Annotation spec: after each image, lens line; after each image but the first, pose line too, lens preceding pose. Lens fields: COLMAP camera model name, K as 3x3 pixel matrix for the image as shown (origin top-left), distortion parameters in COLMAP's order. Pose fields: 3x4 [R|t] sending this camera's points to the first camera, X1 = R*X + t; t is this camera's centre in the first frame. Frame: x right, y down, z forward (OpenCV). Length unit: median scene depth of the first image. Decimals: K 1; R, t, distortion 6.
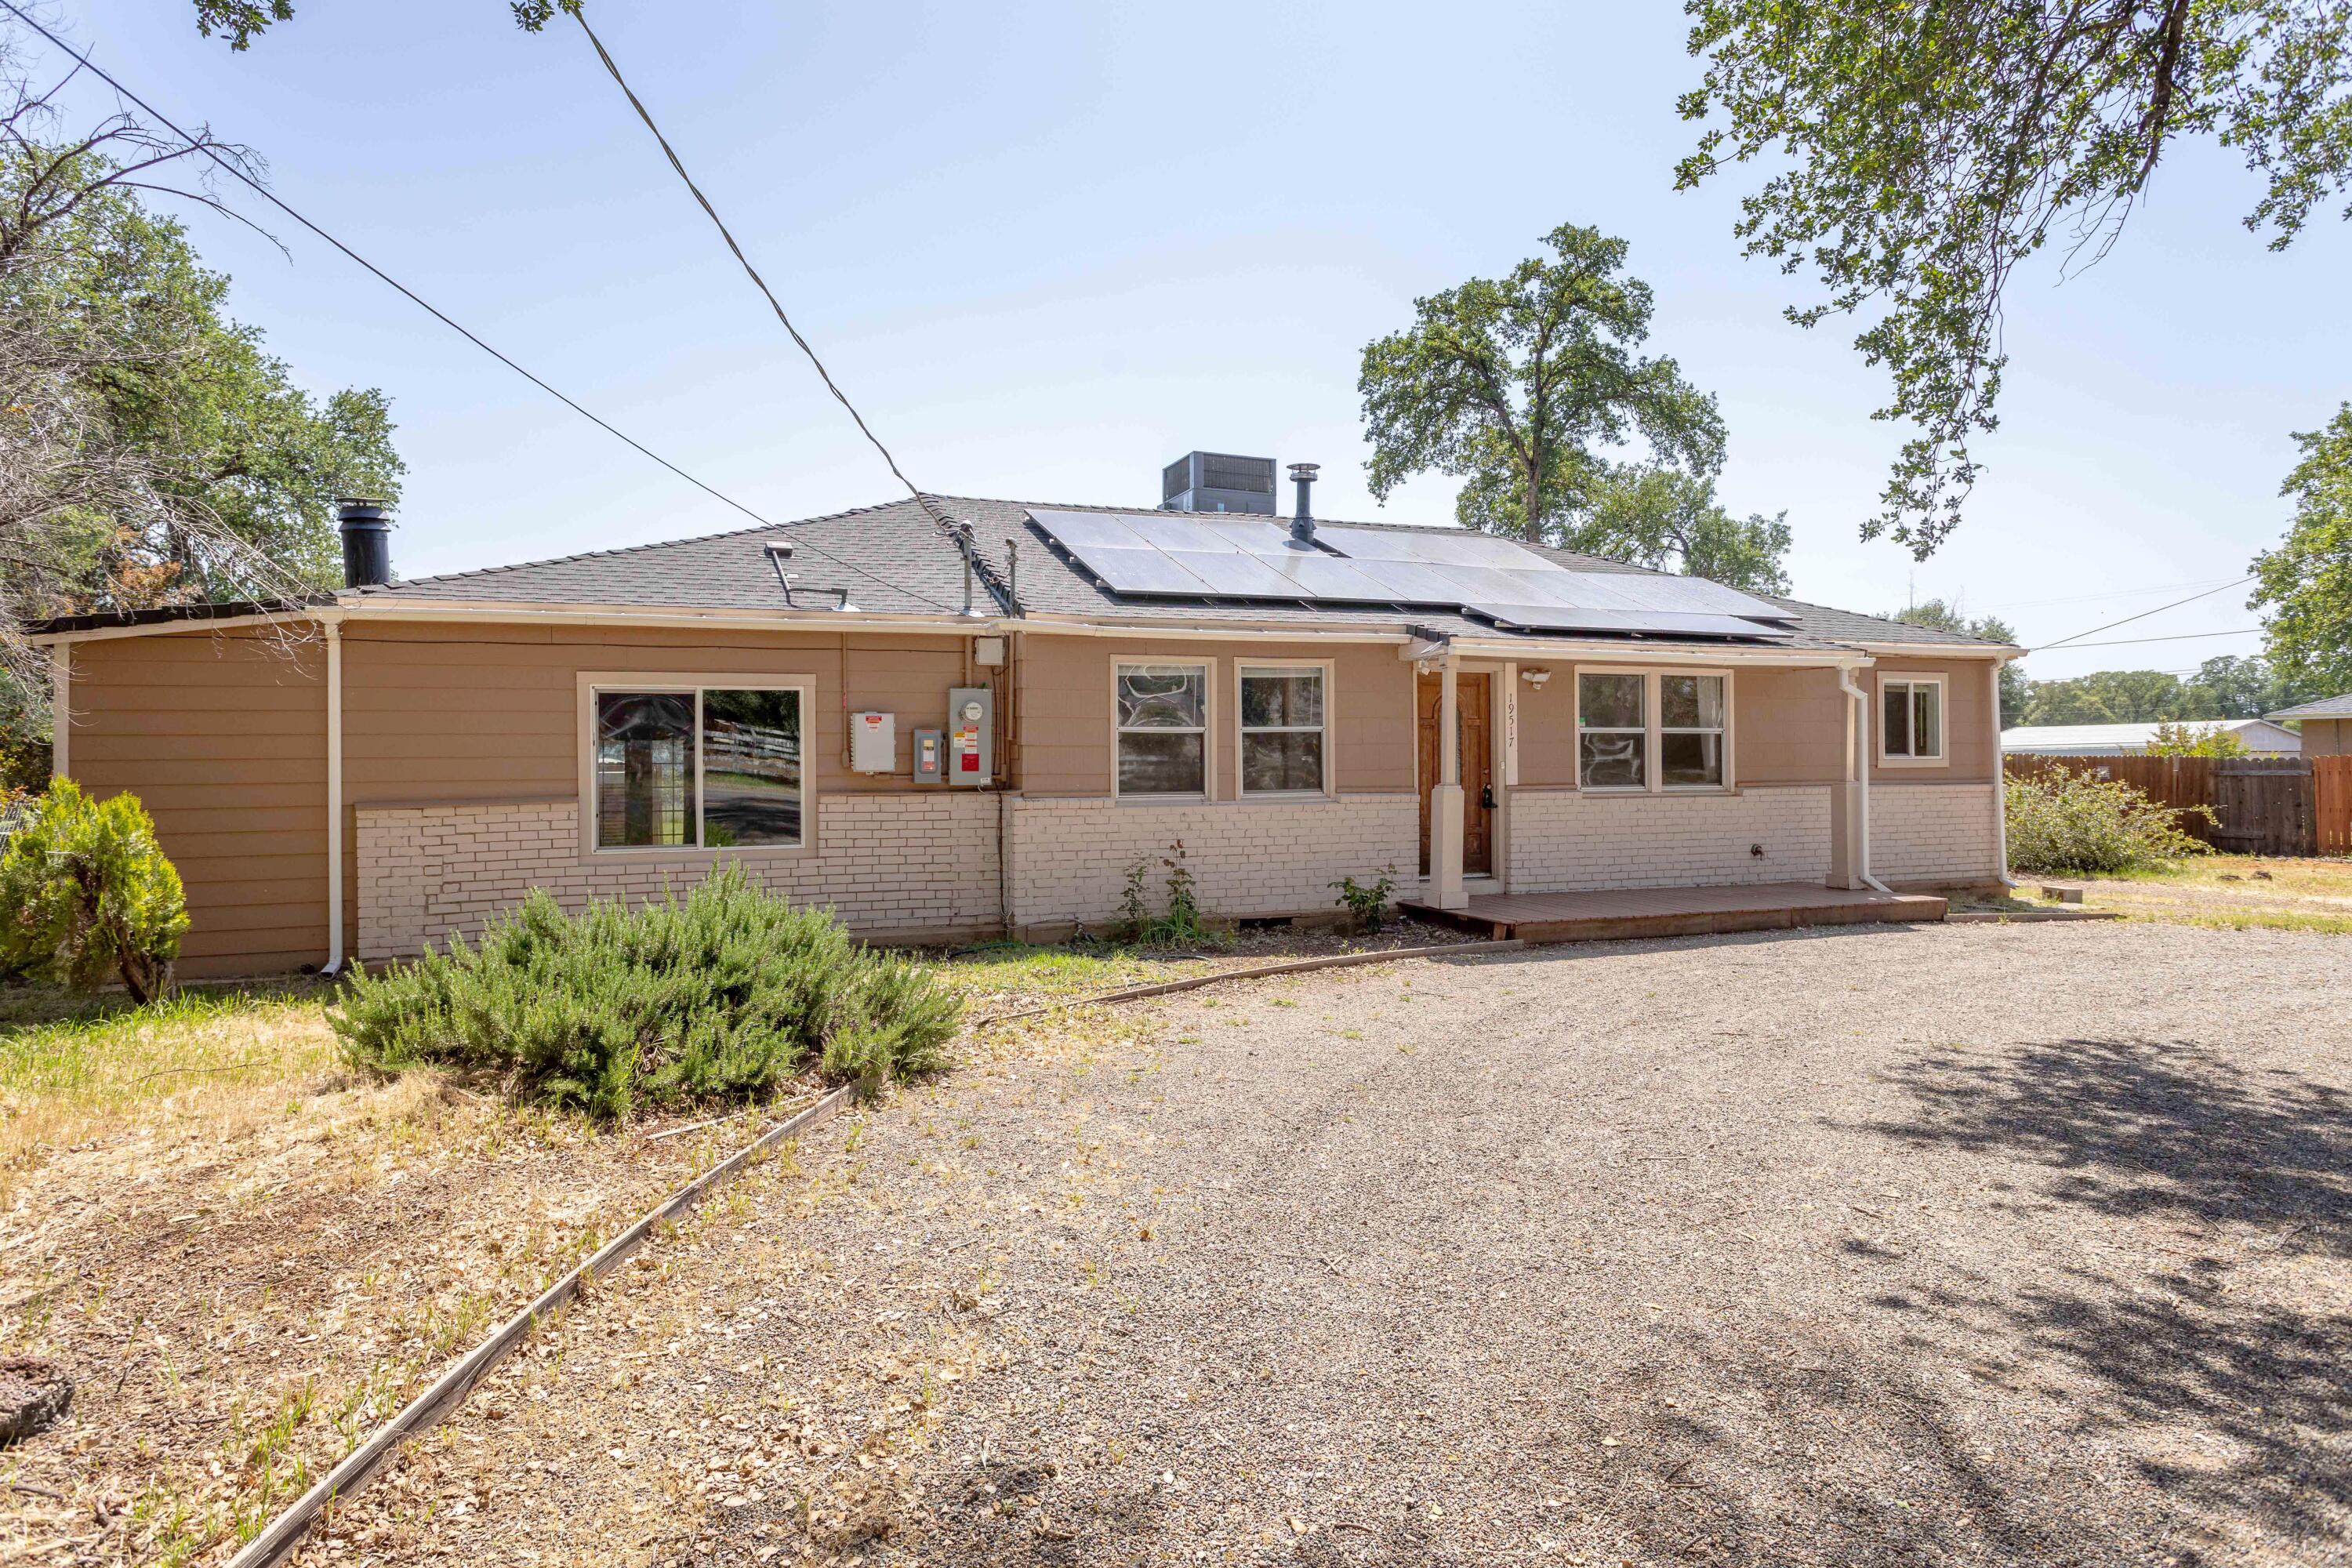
lens RADIAL K [[1378.2, 0, 1180.5], [0, 1378.2, 746.4], [0, 0, 1]] dist [-0.004137, -0.000639]
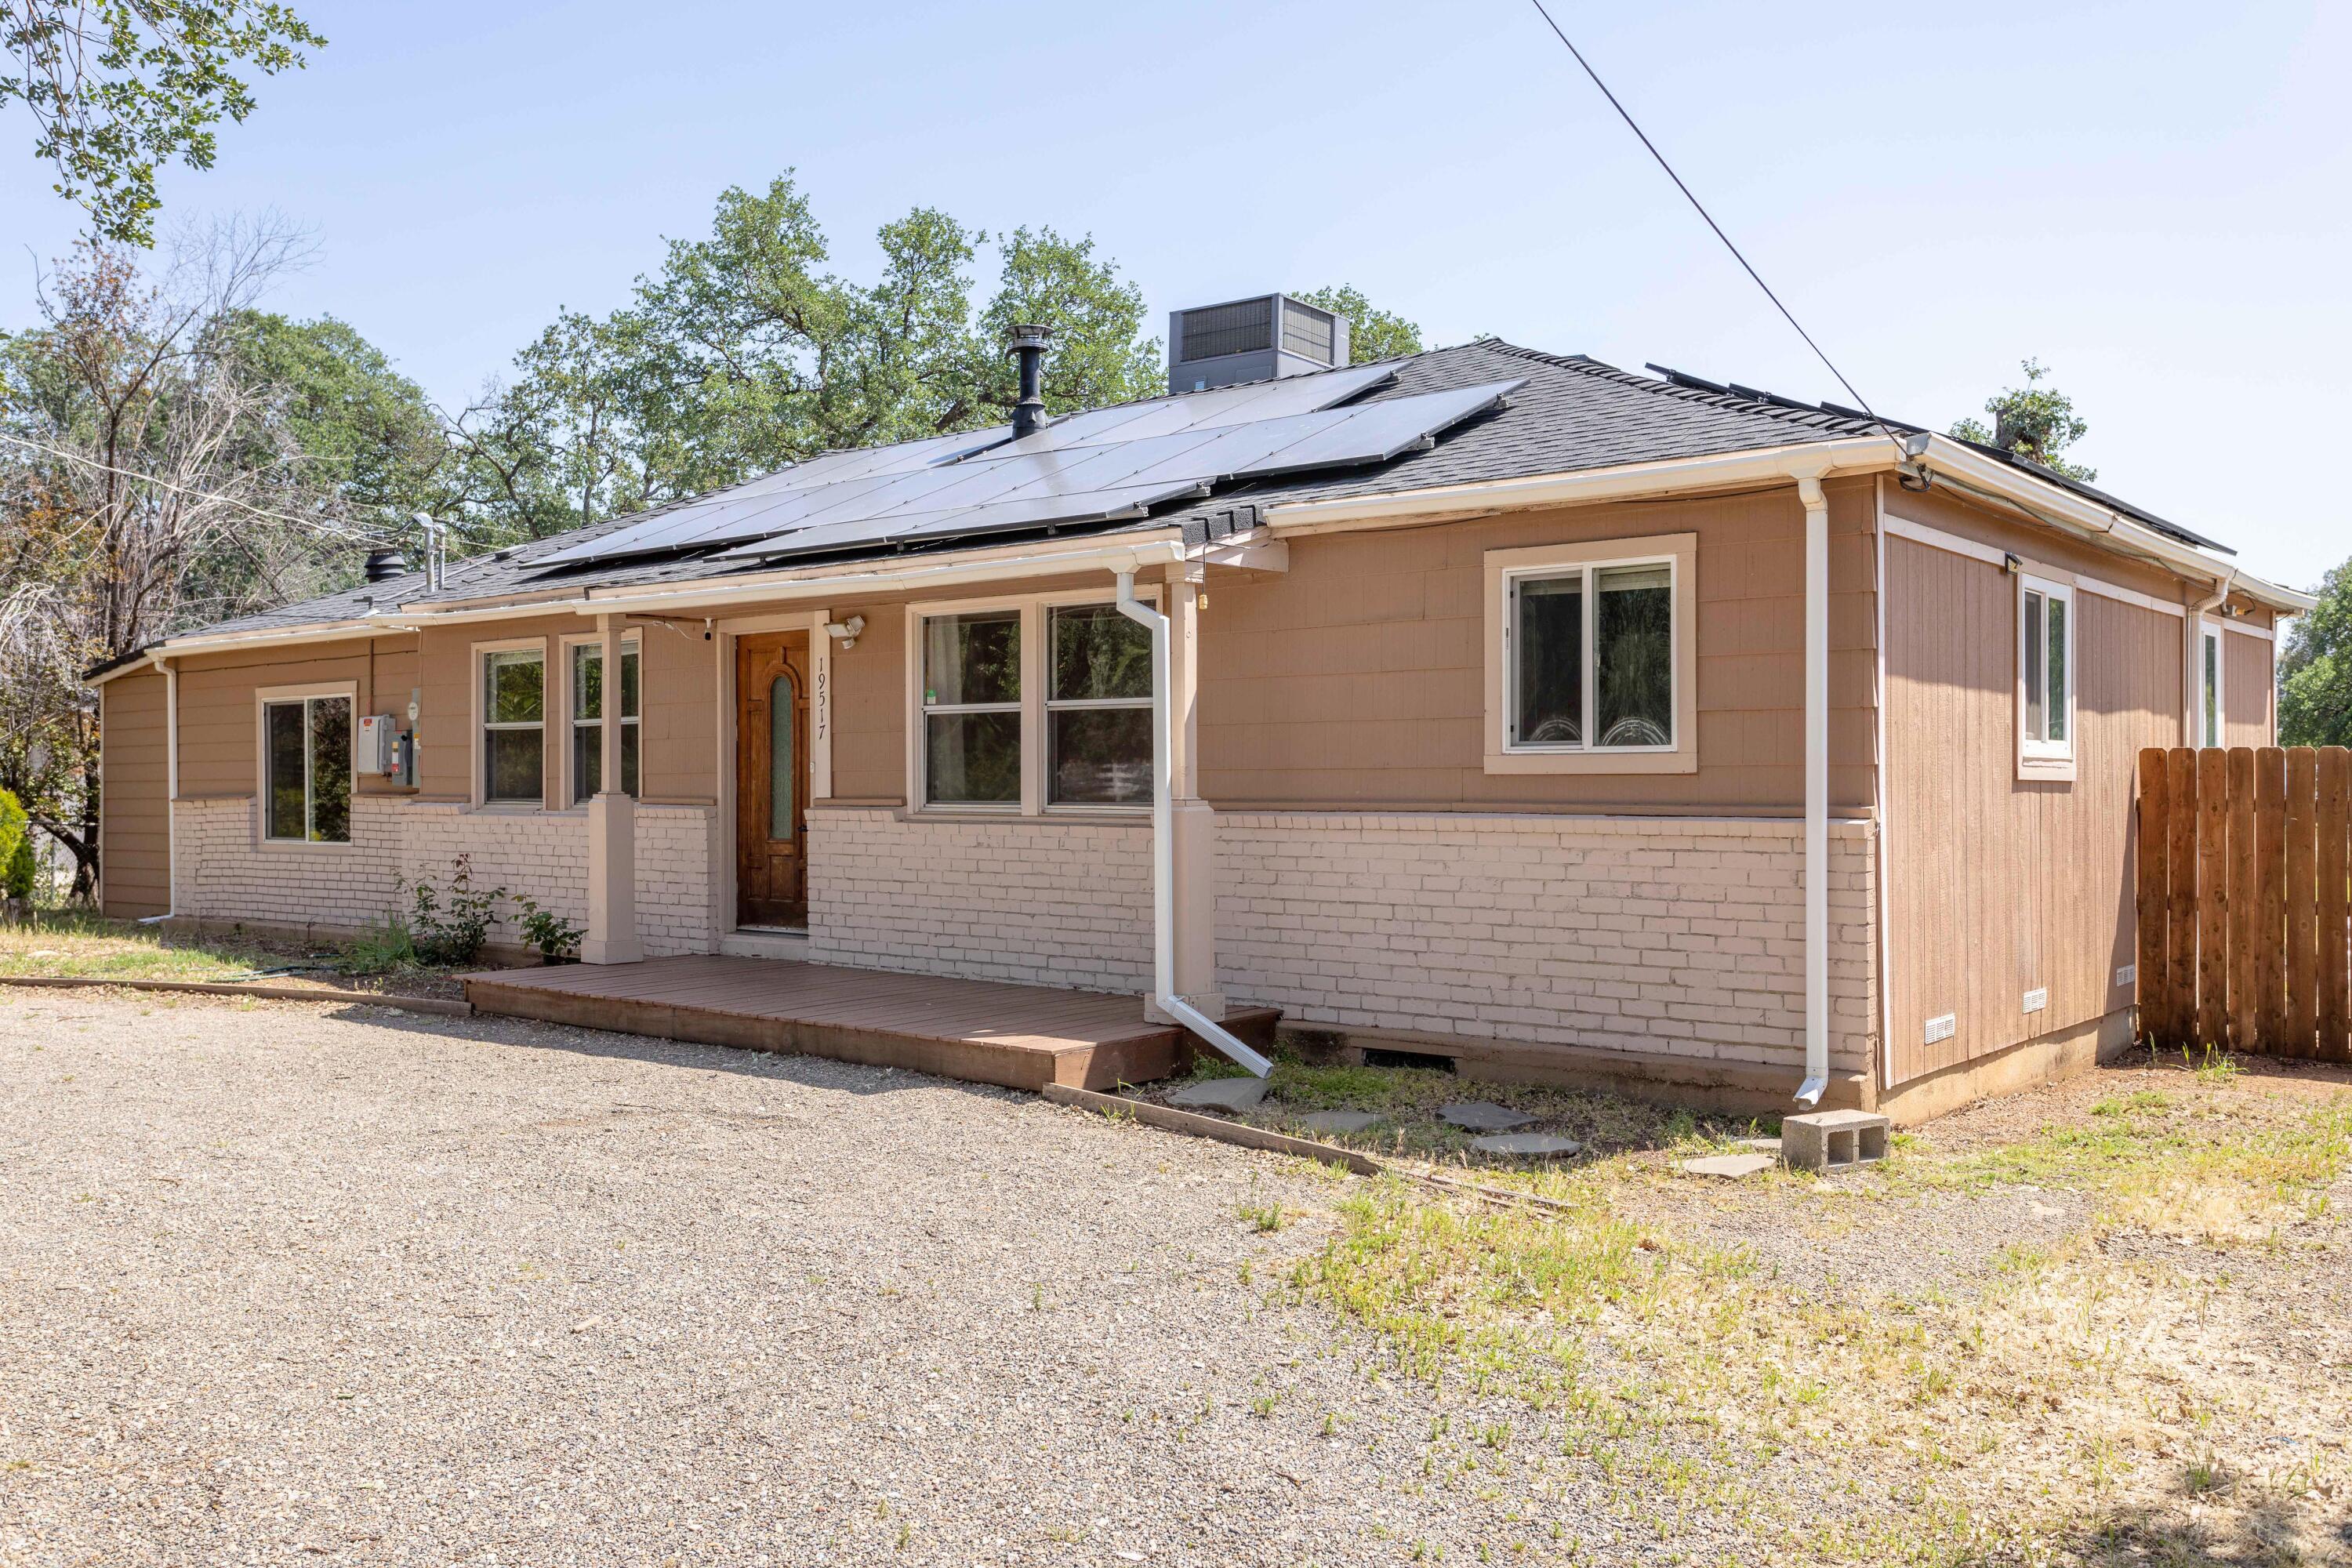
lens RADIAL K [[1926.9, 0, 1162.8], [0, 1926.9, 769.4], [0, 0, 1]] dist [0.033057, -0.029207]
pose [[0.483520, 0.000110, -0.875333, 1.112495], [0.007628, 0.999961, 0.004340, 0.011942], [0.875300, -0.008776, 0.483501, 0.694285]]
